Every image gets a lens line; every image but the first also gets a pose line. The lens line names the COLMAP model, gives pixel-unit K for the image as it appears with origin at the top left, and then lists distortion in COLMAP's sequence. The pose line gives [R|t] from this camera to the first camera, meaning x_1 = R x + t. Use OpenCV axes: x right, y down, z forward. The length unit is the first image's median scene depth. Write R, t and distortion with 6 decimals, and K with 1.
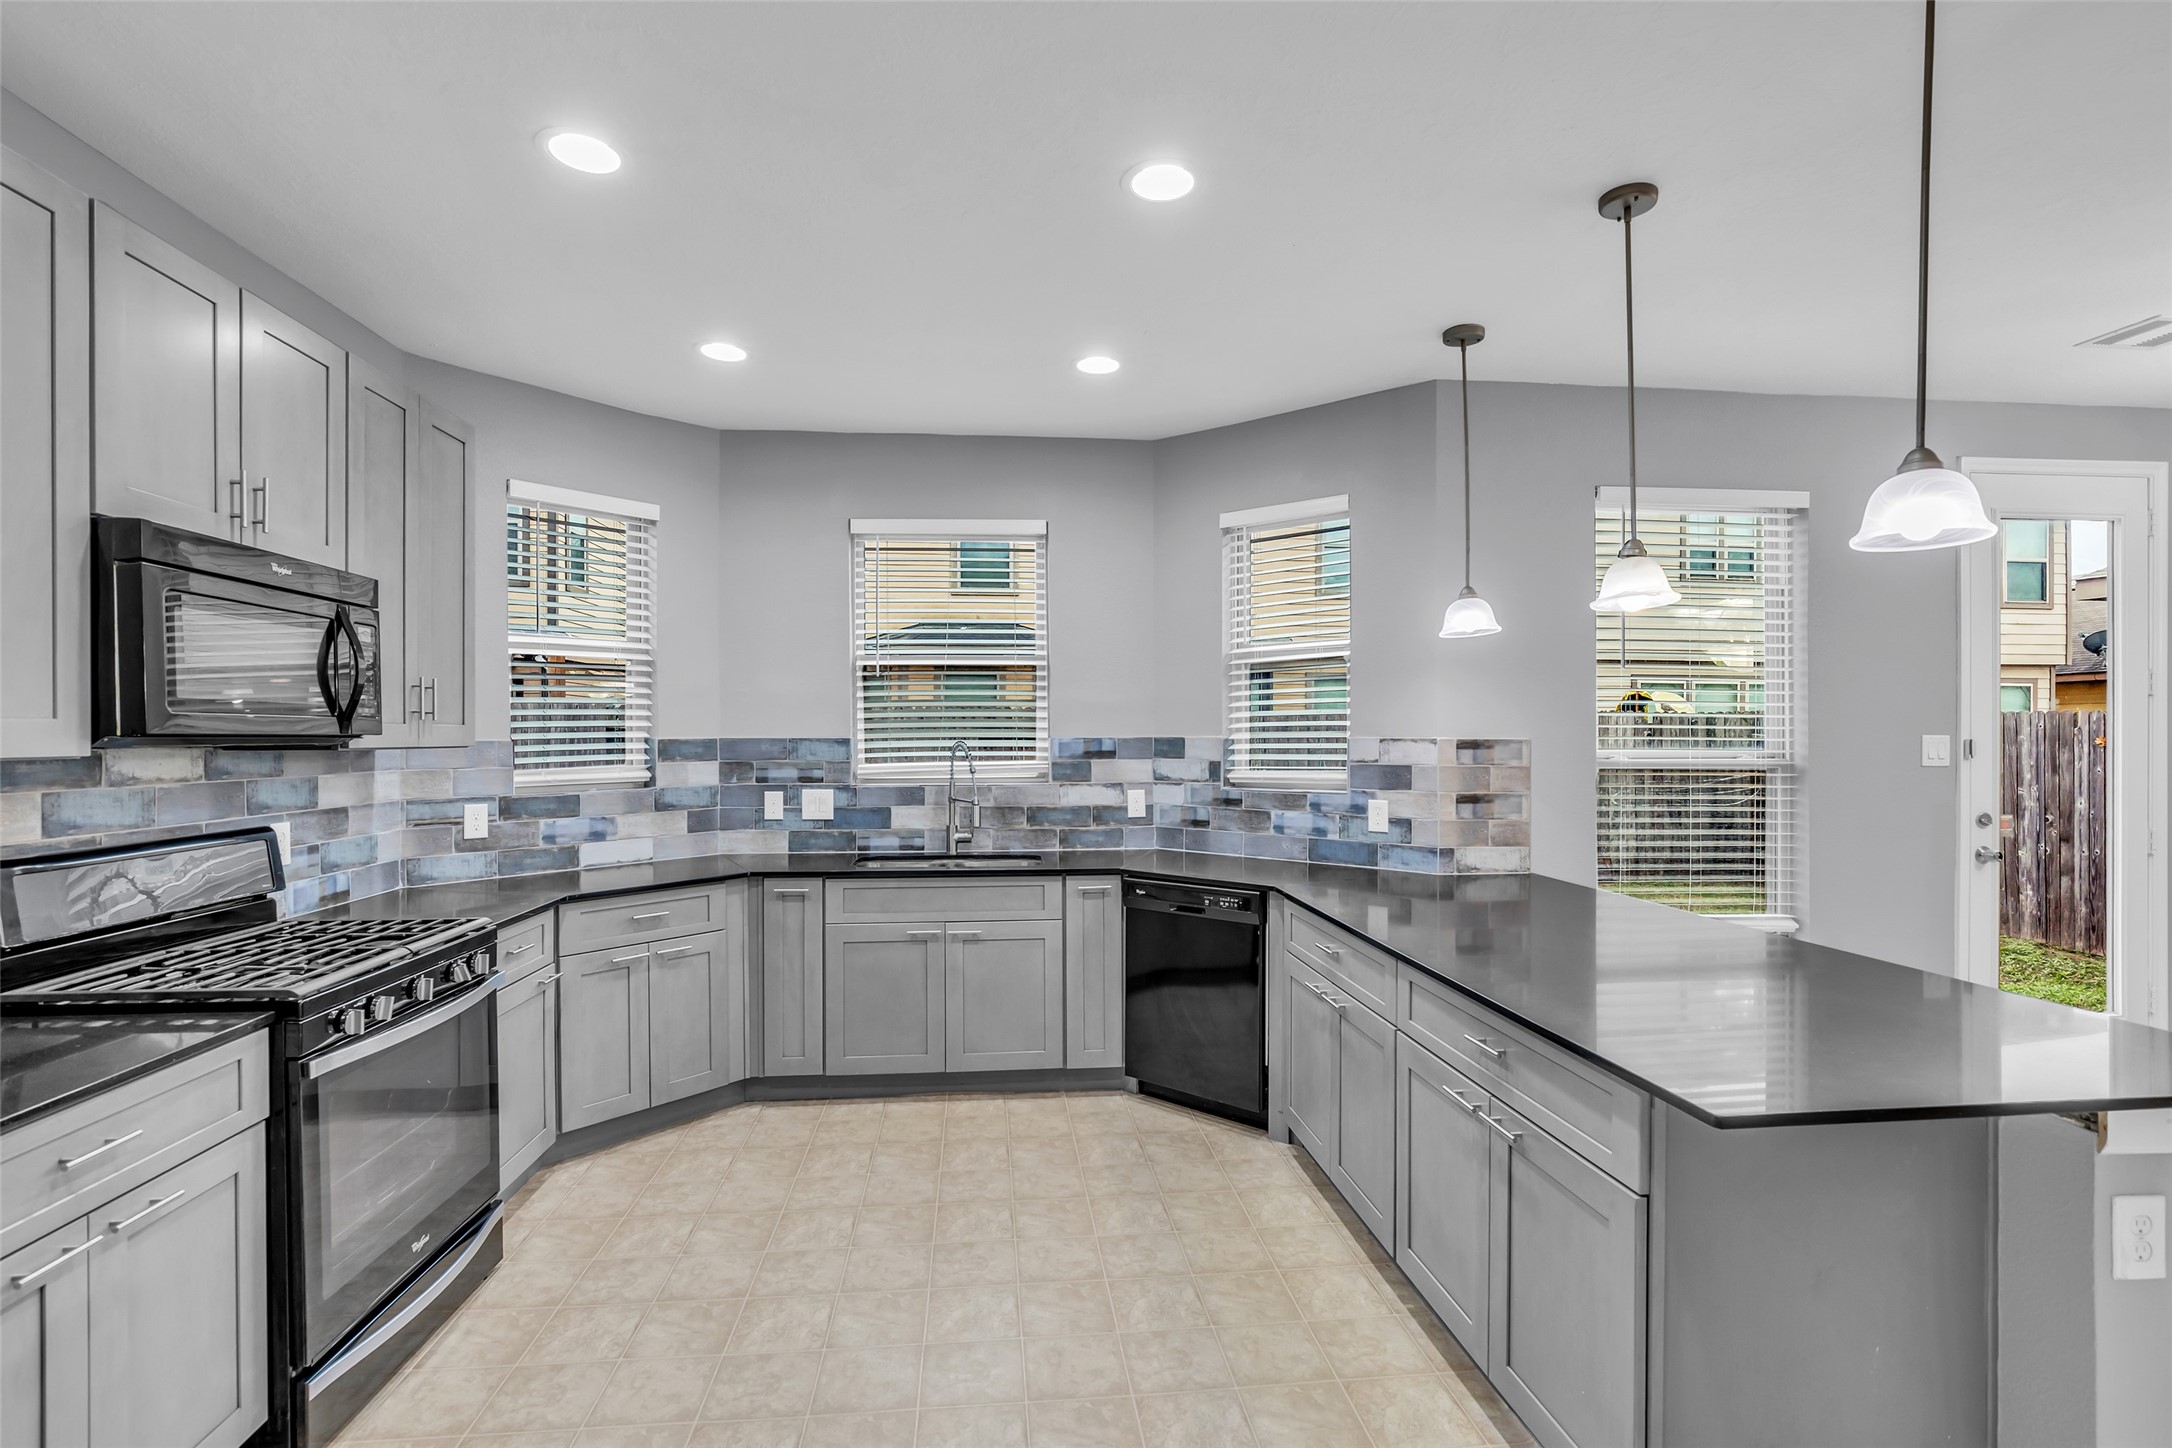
lens RADIAL K [[1001.0, 0, 1077.8], [0, 1001.0, 740.7], [0, 0, 1]] dist [-0.012883, 0.003694]
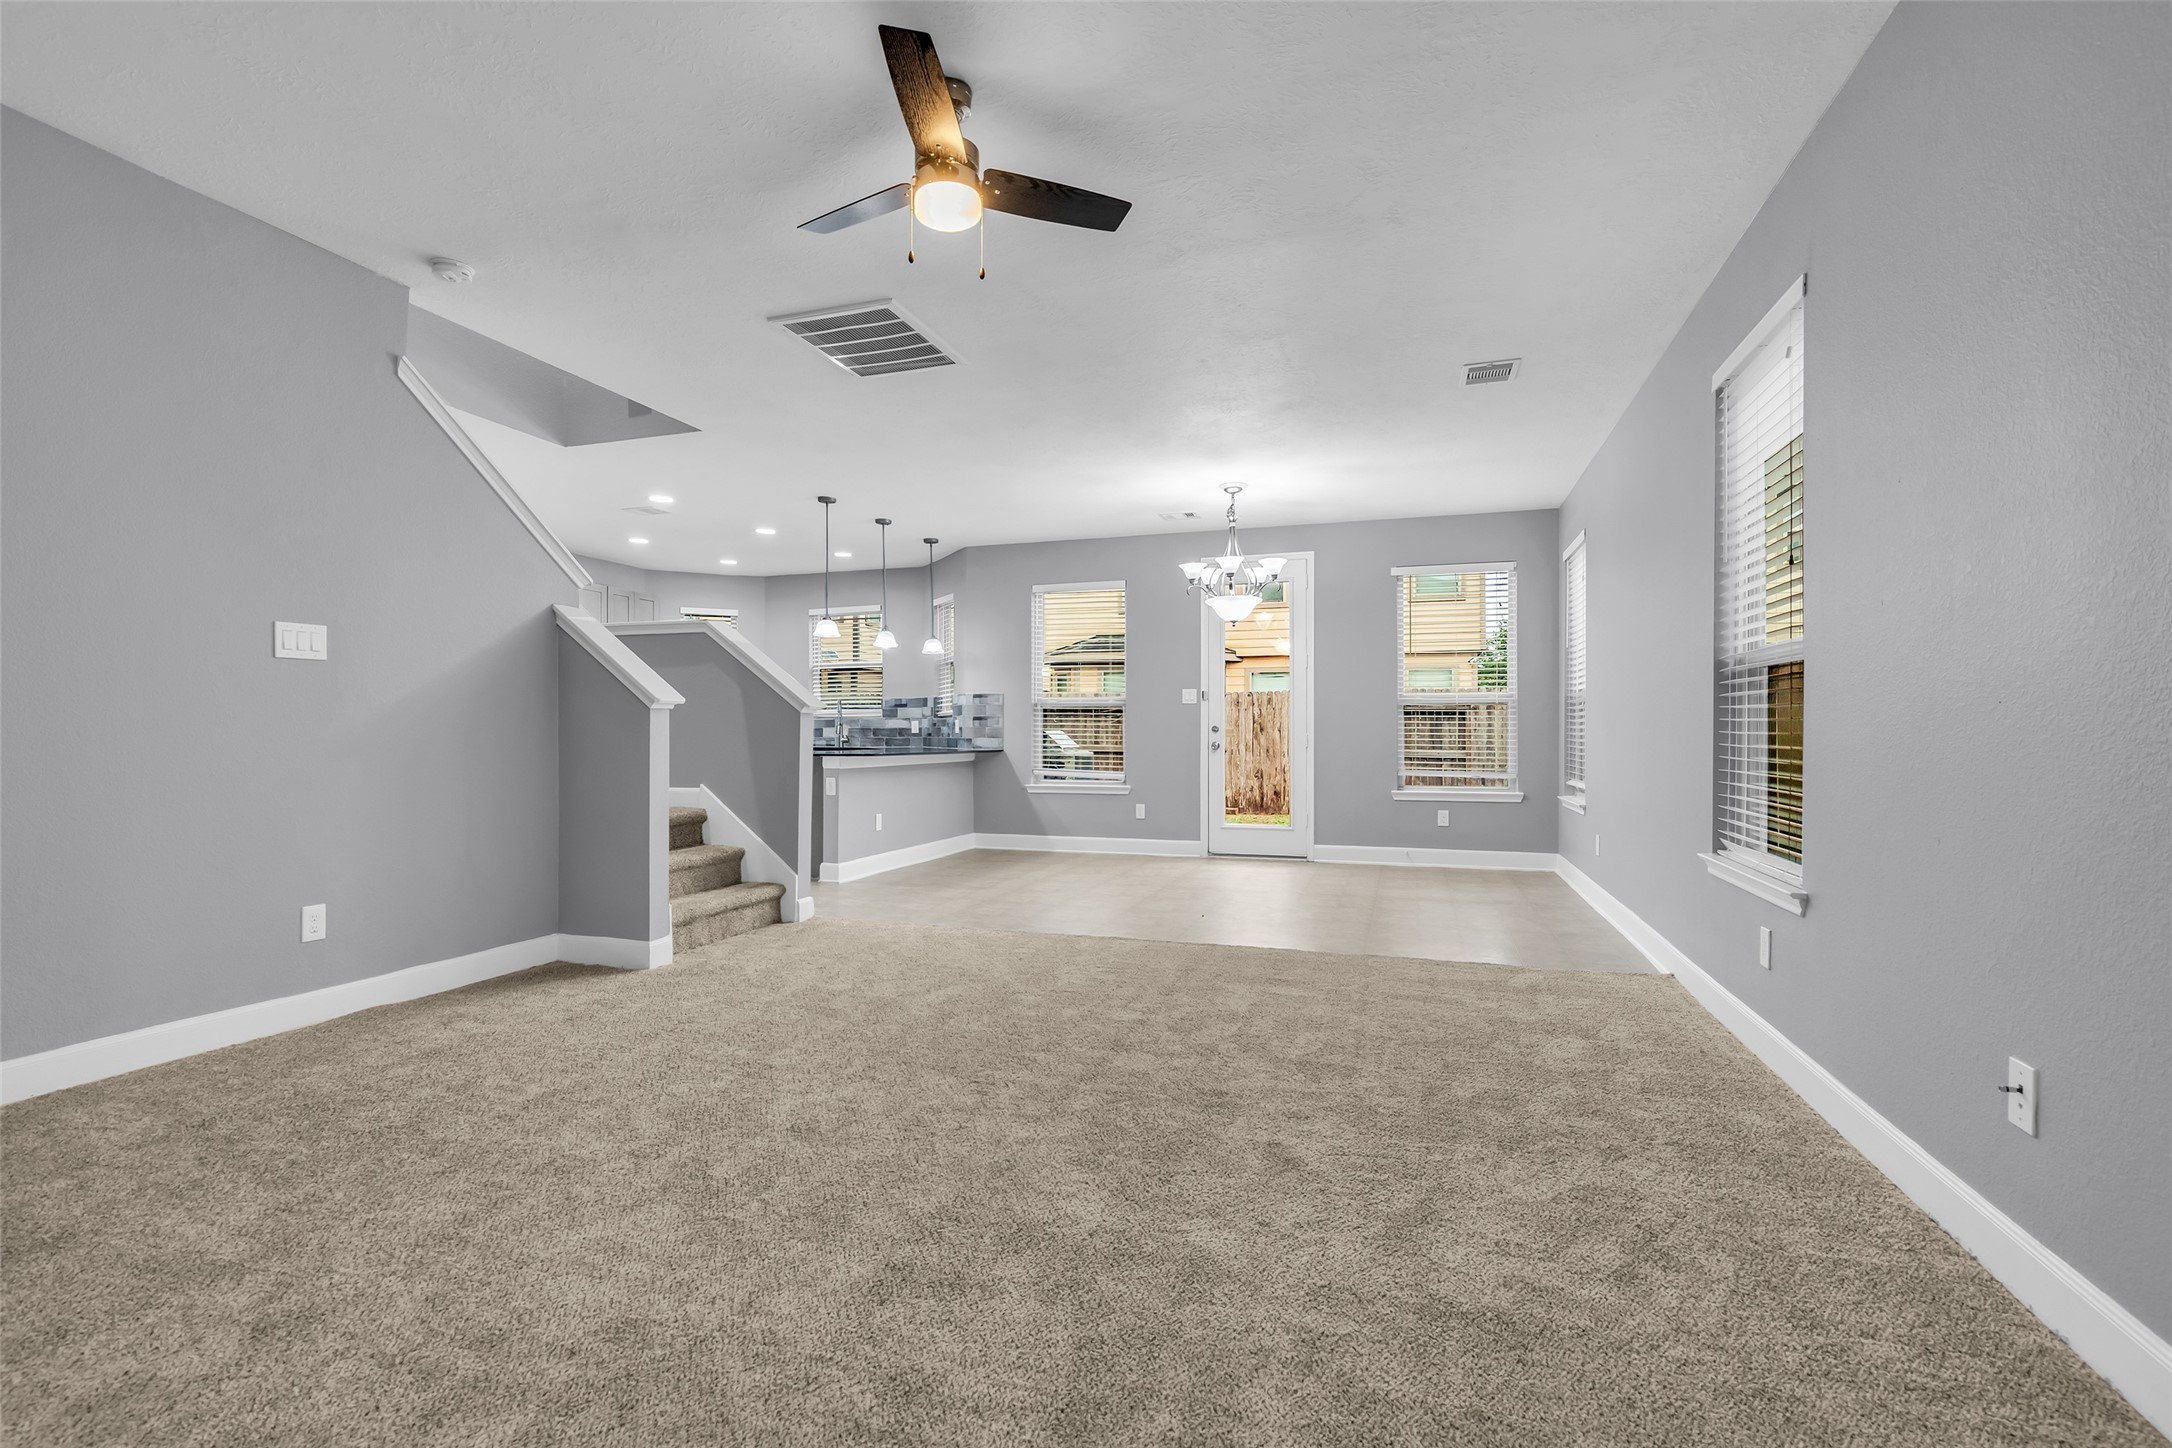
lens RADIAL K [[1001.0, 0, 1077.8], [0, 1001.0, 740.7], [0, 0, 1]] dist [-0.012883, 0.003694]
pose [[0.910993, 0.003582, -0.412406, 1.543796], [-0.003945, 0.999992, -0.000028, 0.106614], [0.412403, 0.001652, 0.911000, -1.064520]]
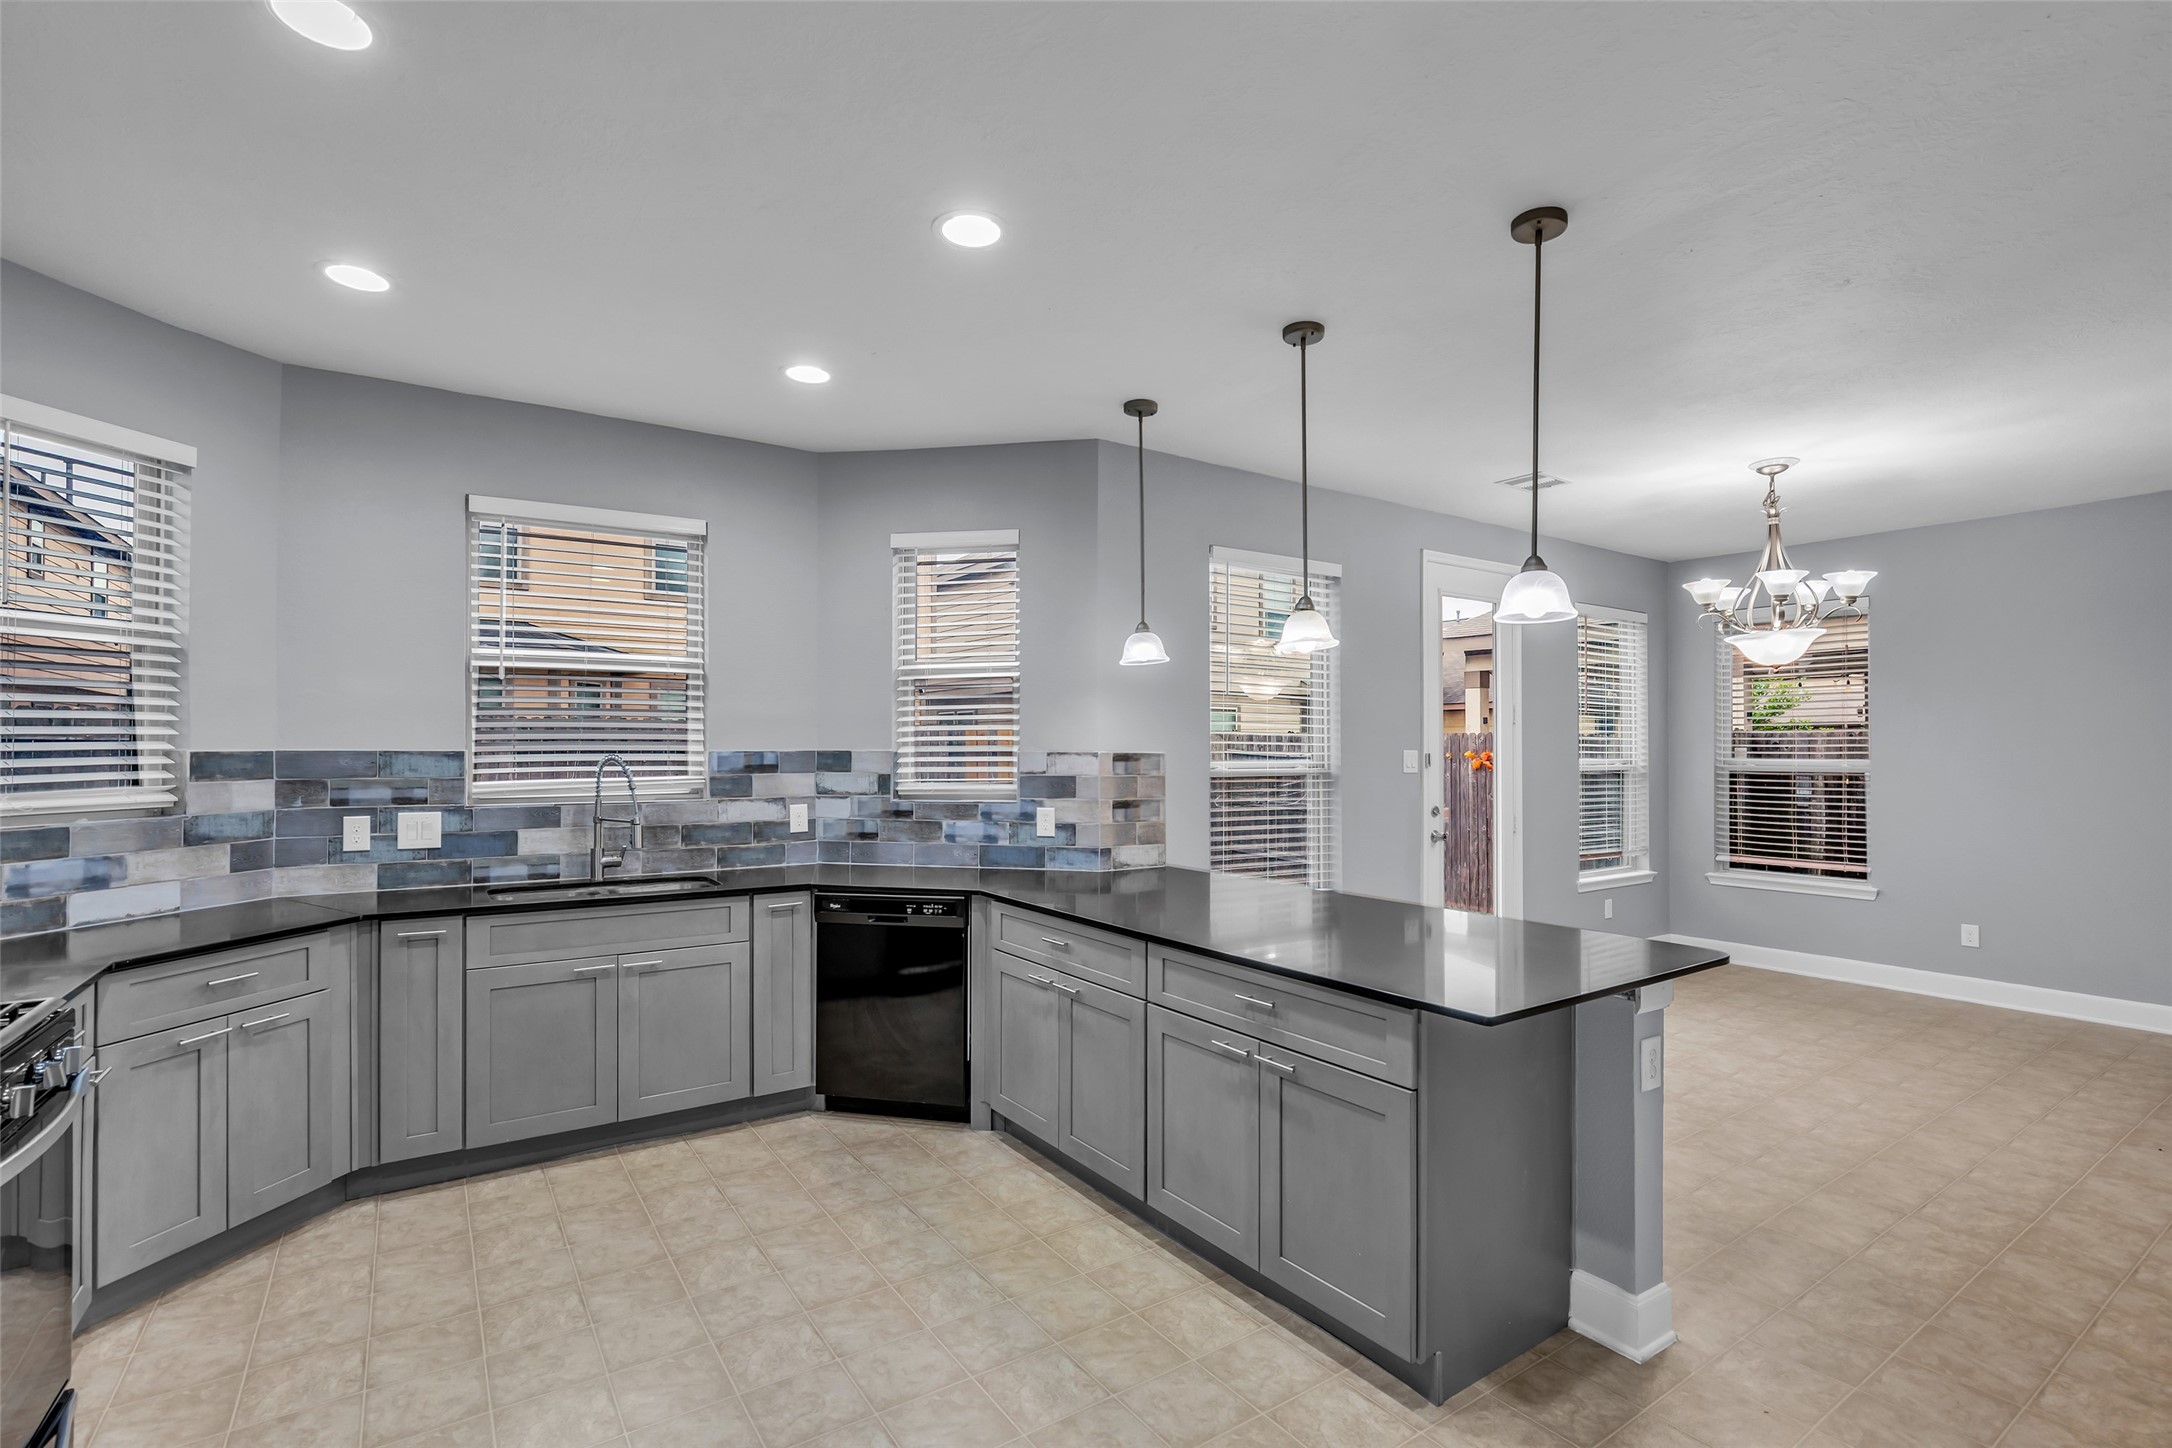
lens RADIAL K [[1001.0, 0, 1077.8], [0, 1001.0, 740.7], [0, 0, 1]] dist [-0.012883, 0.003694]
pose [[0.878996, 0.006893, 0.476779, -0.195328], [-0.000067, 0.999897, -0.014333, 0.000965], [-0.476828, 0.012567, 0.878907, 0.008049]]
